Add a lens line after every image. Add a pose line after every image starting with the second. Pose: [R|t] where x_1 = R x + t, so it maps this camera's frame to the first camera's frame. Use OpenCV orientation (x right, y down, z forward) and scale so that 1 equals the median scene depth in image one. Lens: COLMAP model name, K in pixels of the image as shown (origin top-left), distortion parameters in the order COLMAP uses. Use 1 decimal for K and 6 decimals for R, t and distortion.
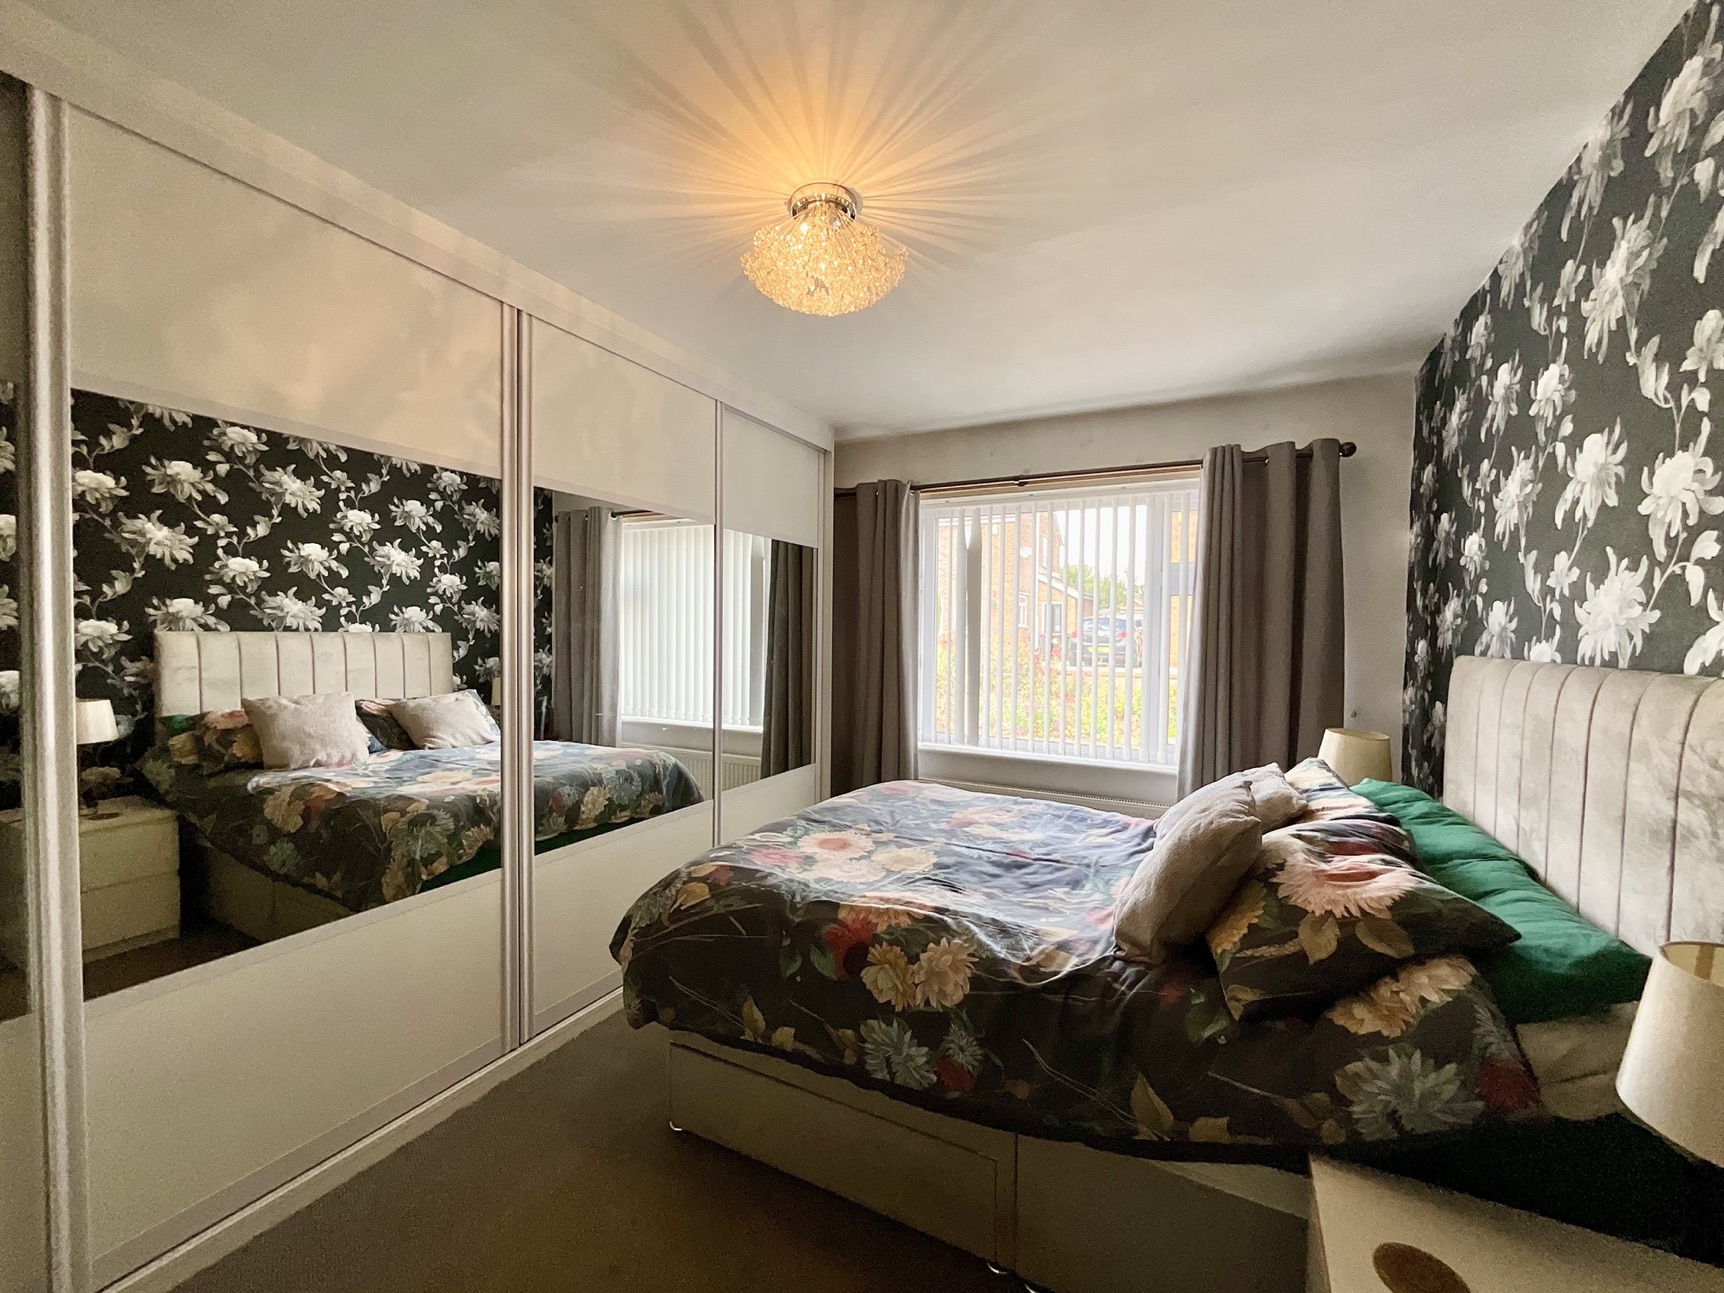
lens RADIAL K [[700.2, 0, 861.4], [0, 700.2, 652.7], [0, 0, 1]] dist [-0.002454, 0.003176]
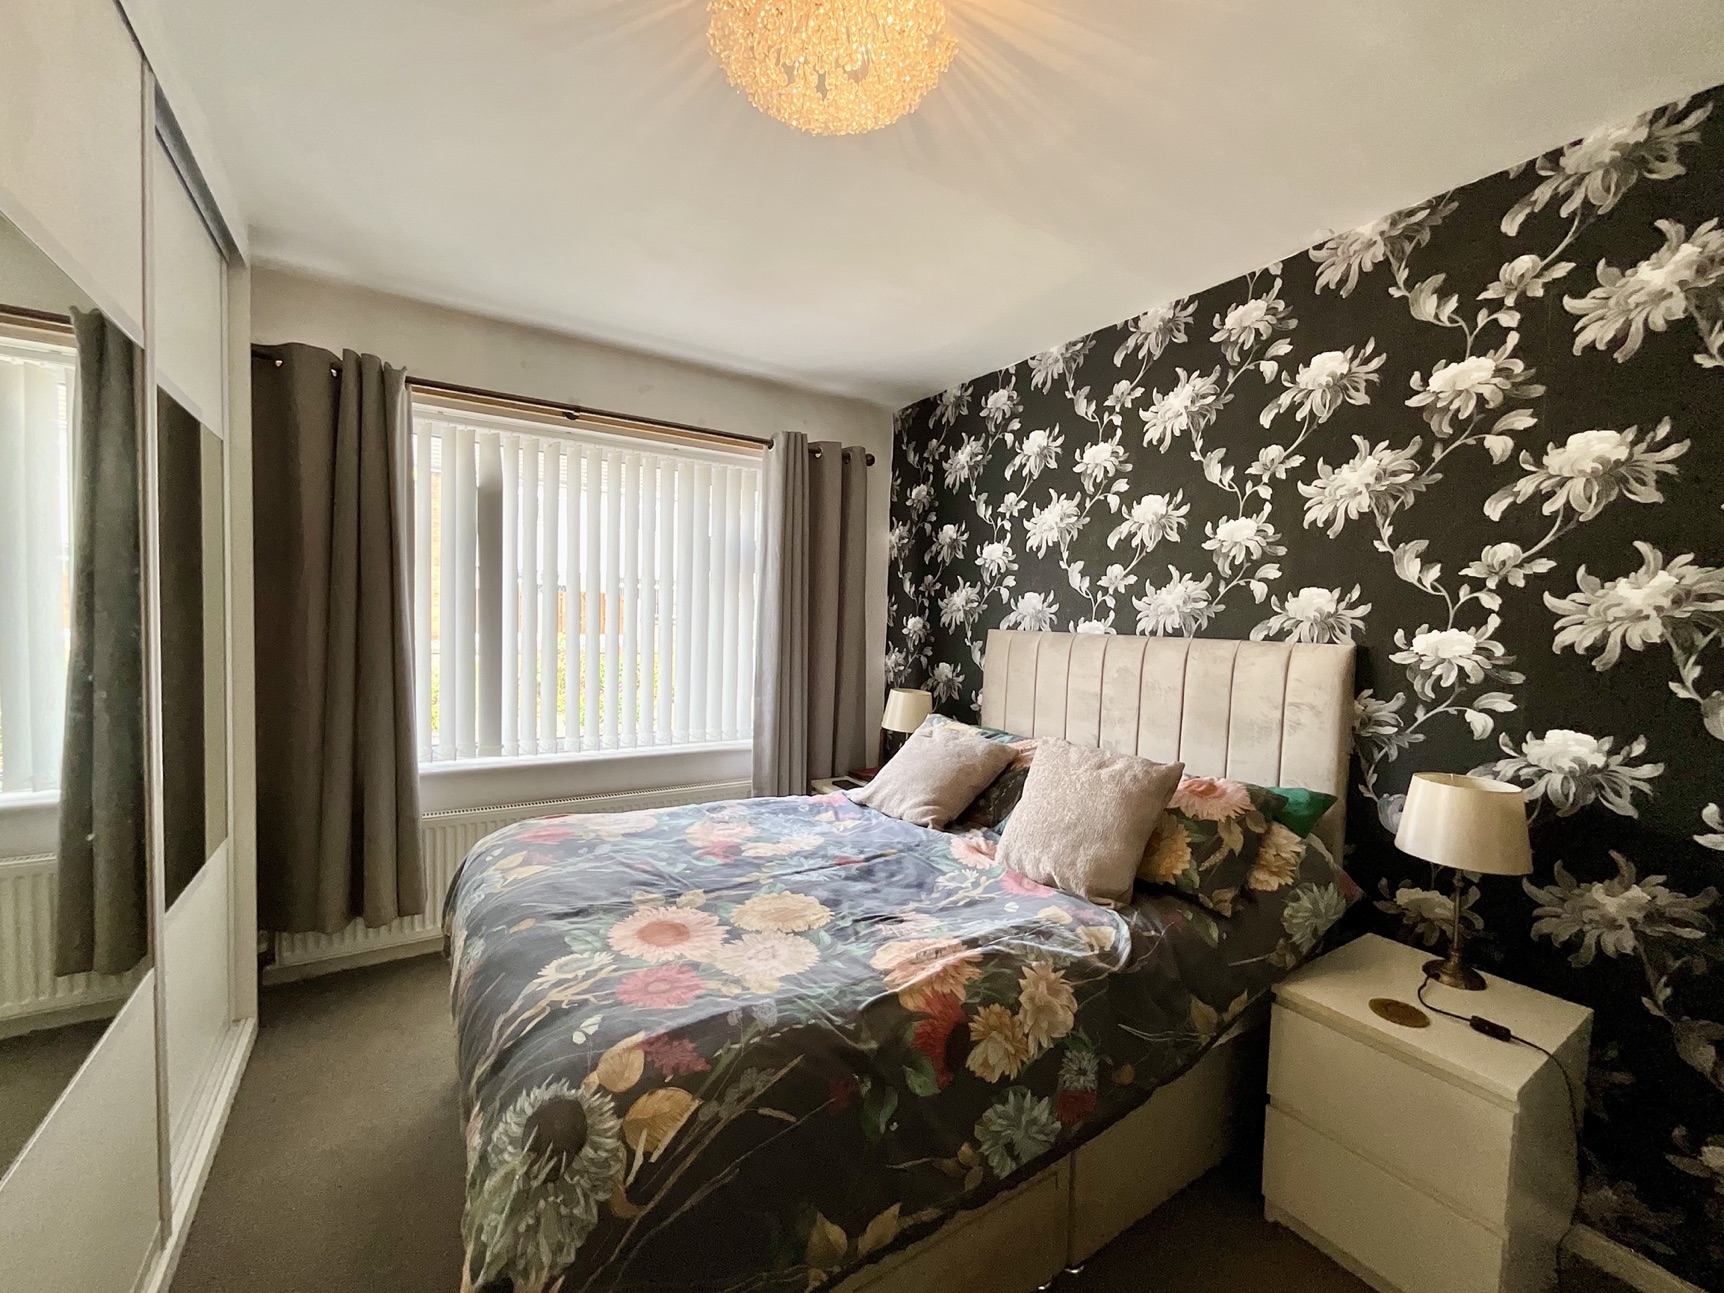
lens RADIAL K [[700.2, 0, 861.4], [0, 700.2, 652.7], [0, 0, 1]] dist [-0.002454, 0.003176]
pose [[0.499180, -0.042145, 0.865473, -0.537019], [0.006847, 0.998977, 0.044697, -0.015151], [-0.866471, -0.016386, 0.498958, 0.563993]]
